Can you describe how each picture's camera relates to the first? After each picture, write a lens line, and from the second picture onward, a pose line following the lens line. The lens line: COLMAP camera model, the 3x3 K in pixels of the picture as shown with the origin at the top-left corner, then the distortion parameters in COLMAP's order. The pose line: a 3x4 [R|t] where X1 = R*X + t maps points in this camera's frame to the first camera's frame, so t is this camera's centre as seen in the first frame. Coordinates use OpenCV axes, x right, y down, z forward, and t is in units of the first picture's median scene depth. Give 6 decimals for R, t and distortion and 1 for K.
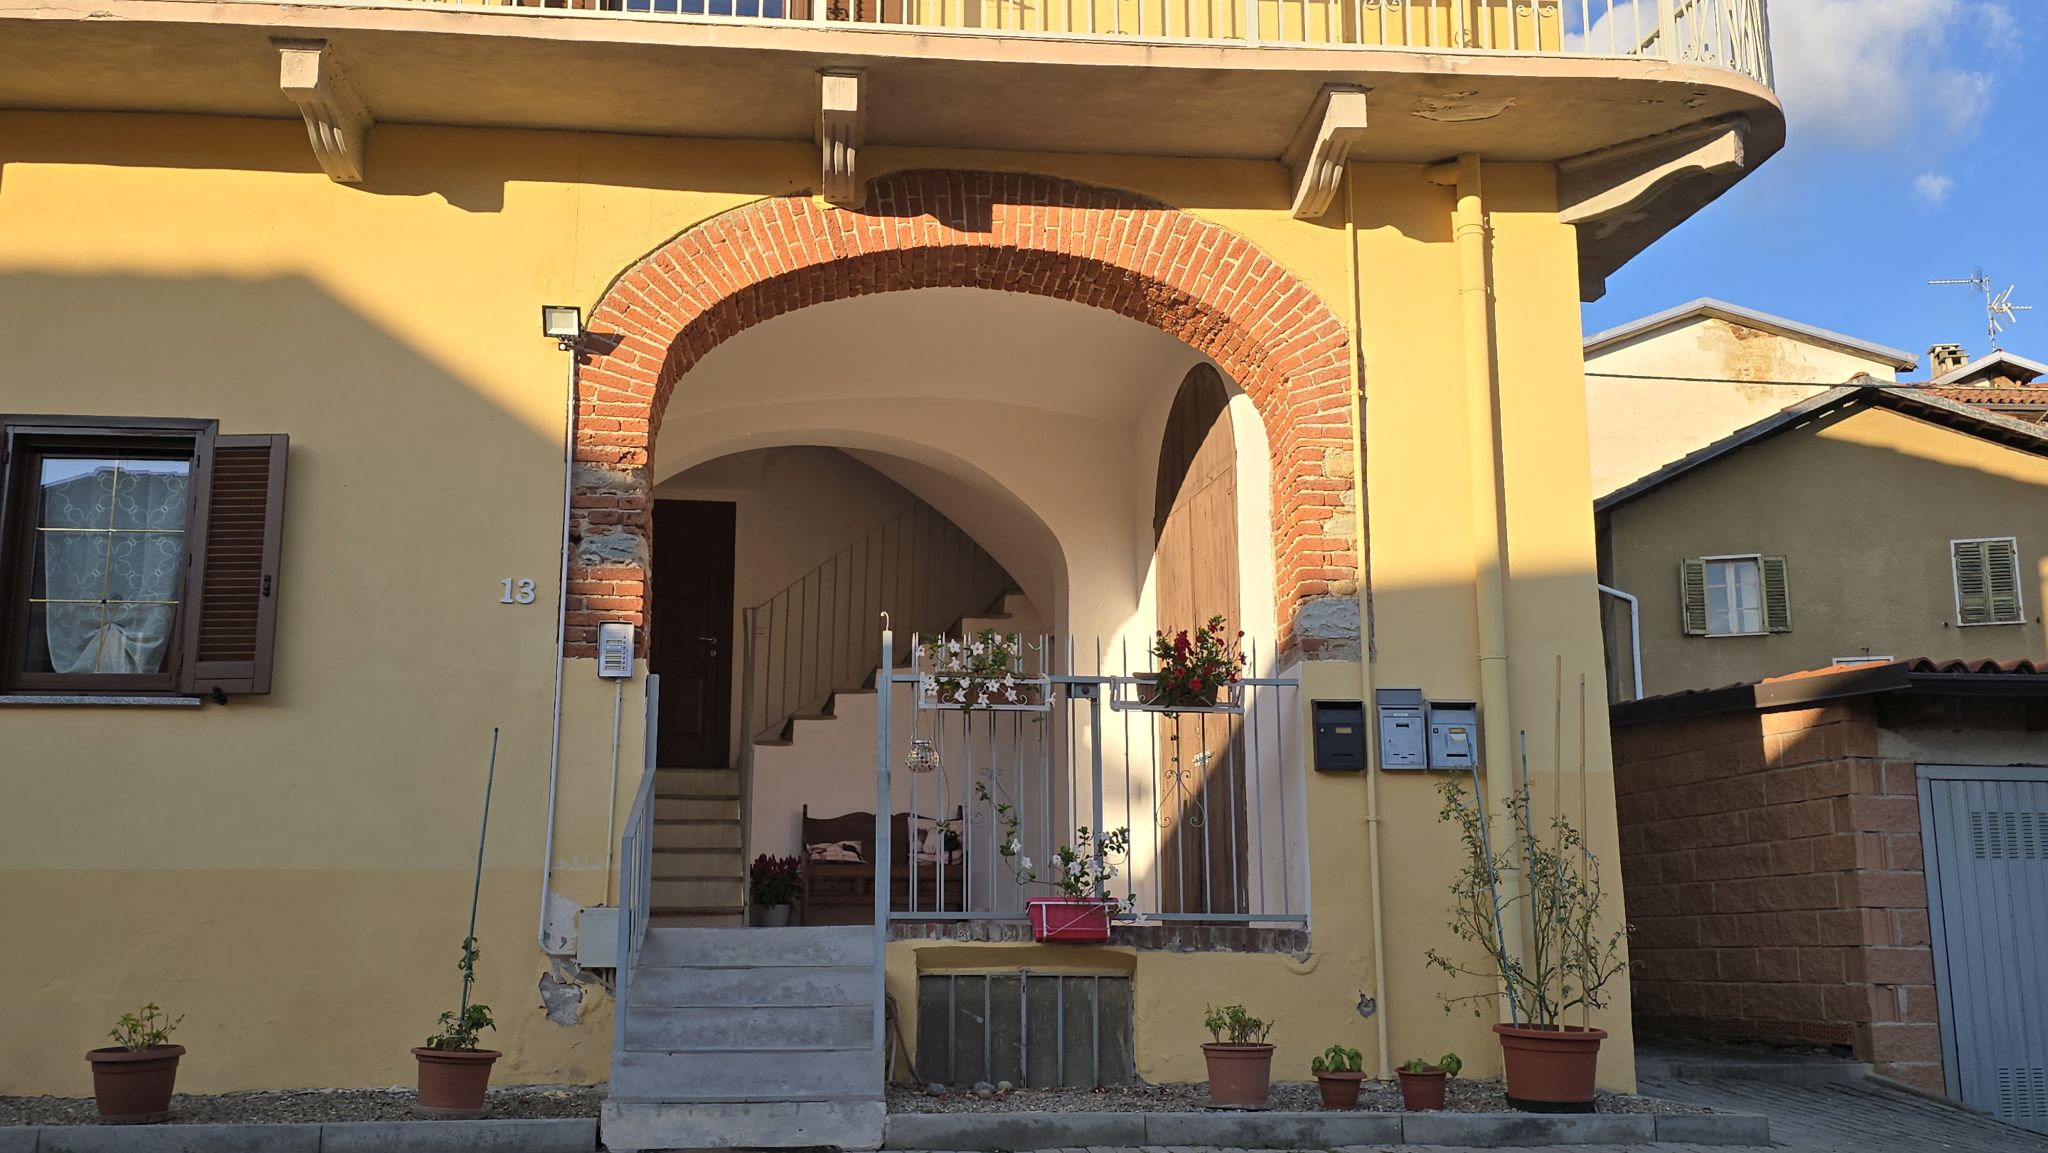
lens RADIAL K [[1876.3, 0, 923.1], [0, 1876.3, 574.3], [0, 0, 1]] dist [0.071090, 0.000000]
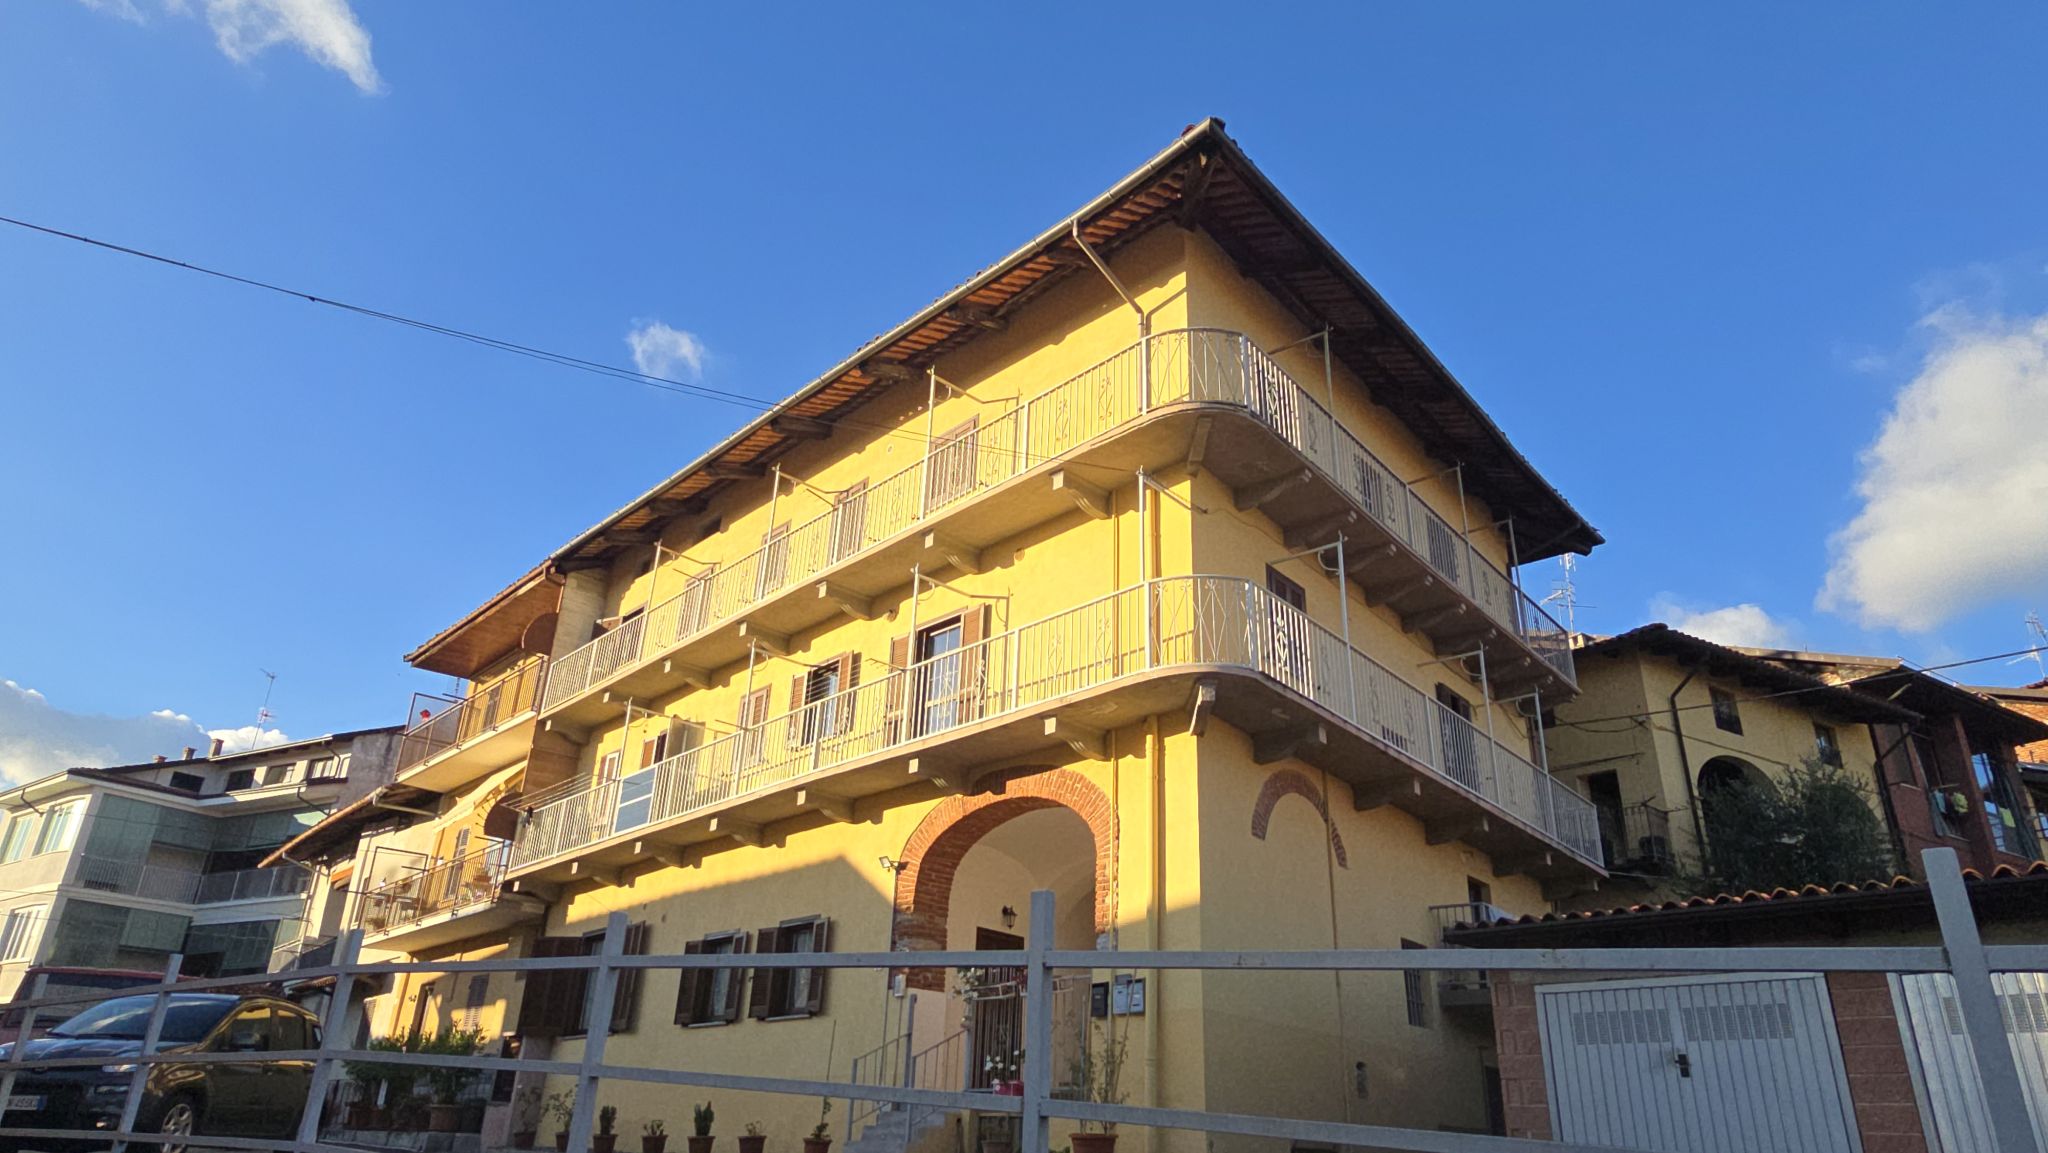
lens RADIAL K [[1182.8, 0, 1009.4], [0, 1182.8, 591.3], [0, 0, 1]] dist [-0.000109, -0.000502]
pose [[0.645075, -0.311580, -0.697708, 1.210103], [0.118471, 0.942828, -0.311512, 0.051879], [0.754879, 0.118290, 0.645108, -0.026035]]
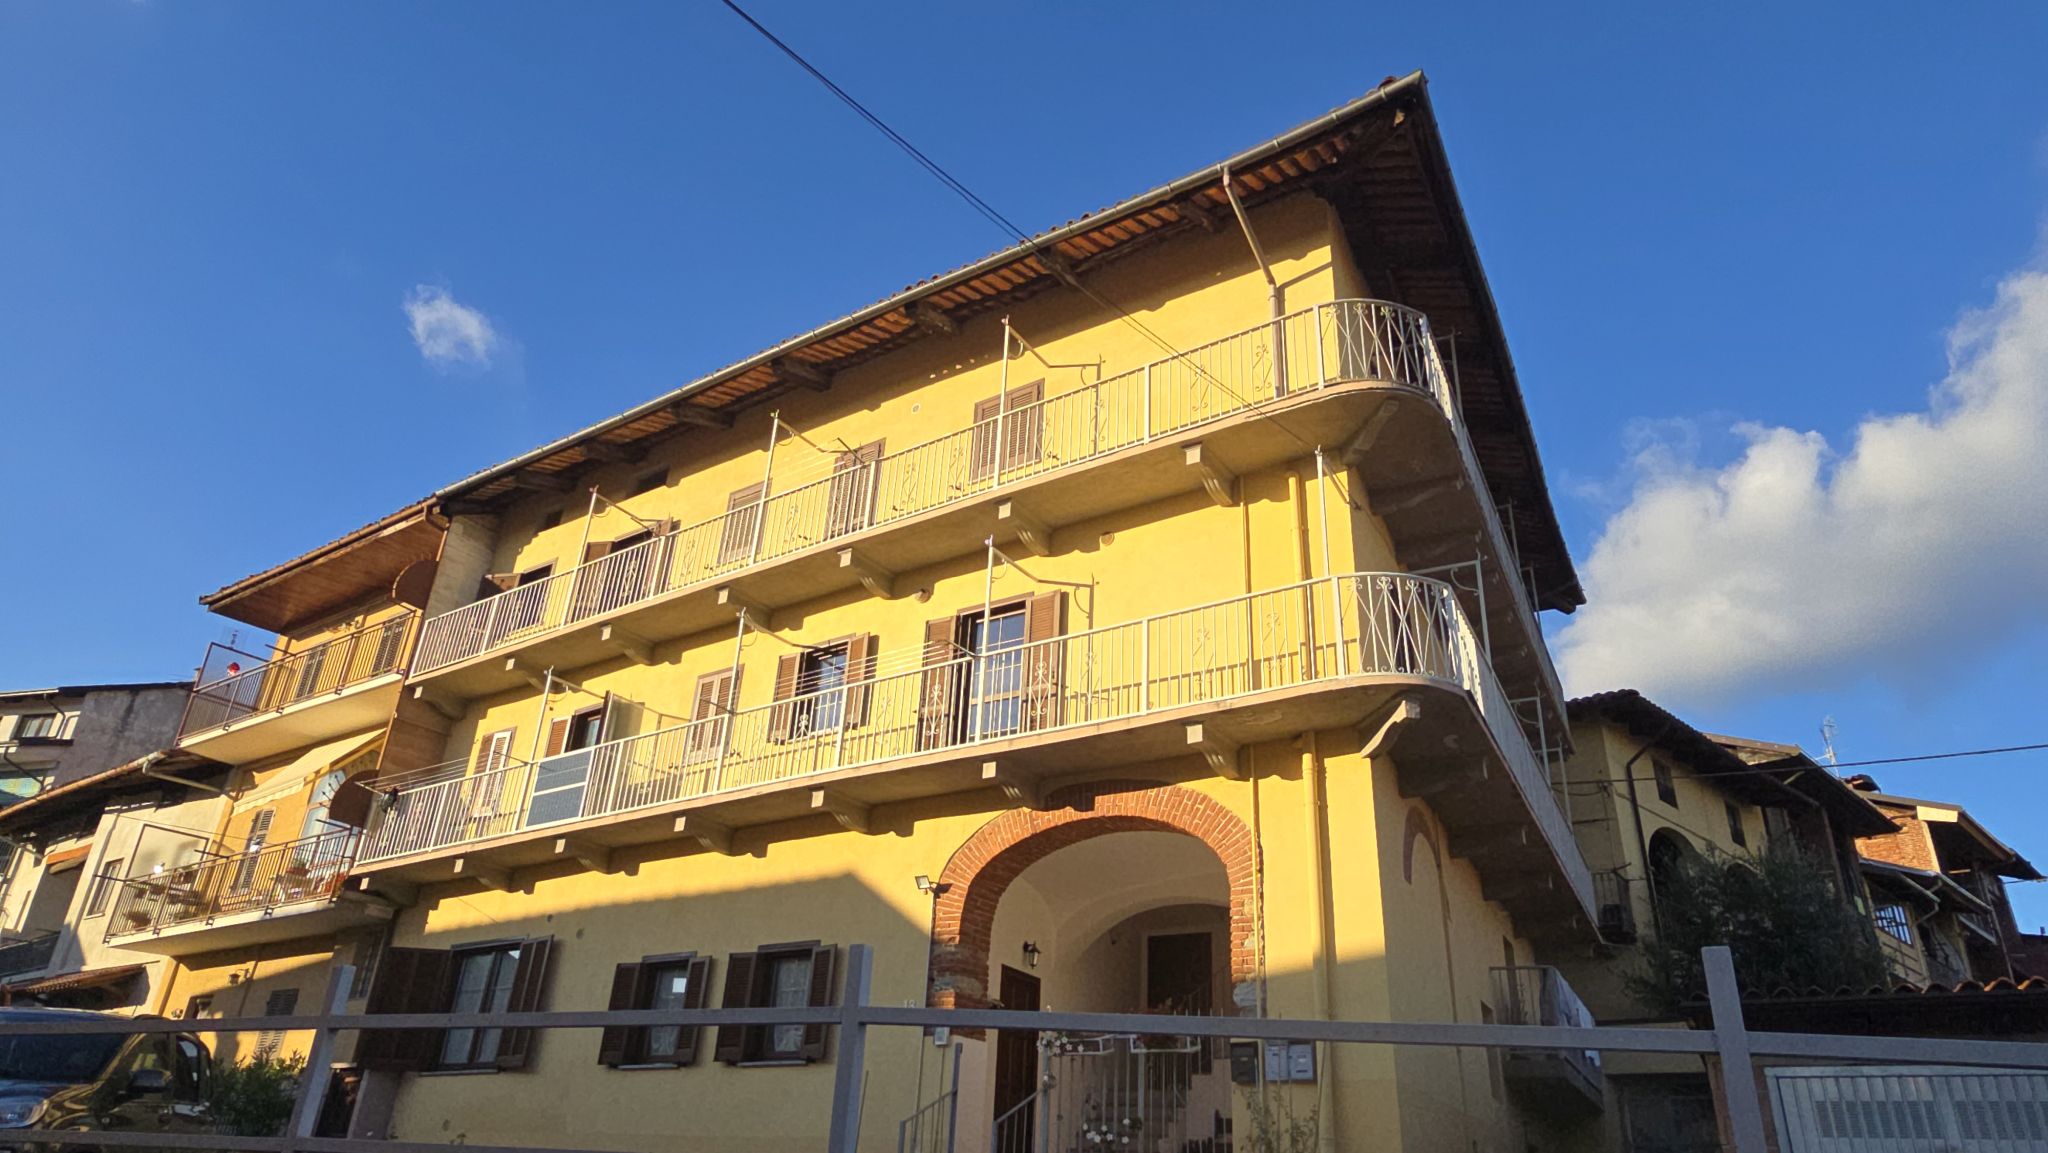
lens RADIAL K [[1182.8, 0, 1020.9], [0, 1182.8, 597.2], [0, 0, 1]] dist [-0.000109, -0.000502]
pose [[0.793194, -0.250112, -0.555236, 0.769231], [0.077984, 0.945976, -0.314719, 0.001875], [0.603954, 0.206334, 0.769848, -0.115177]]
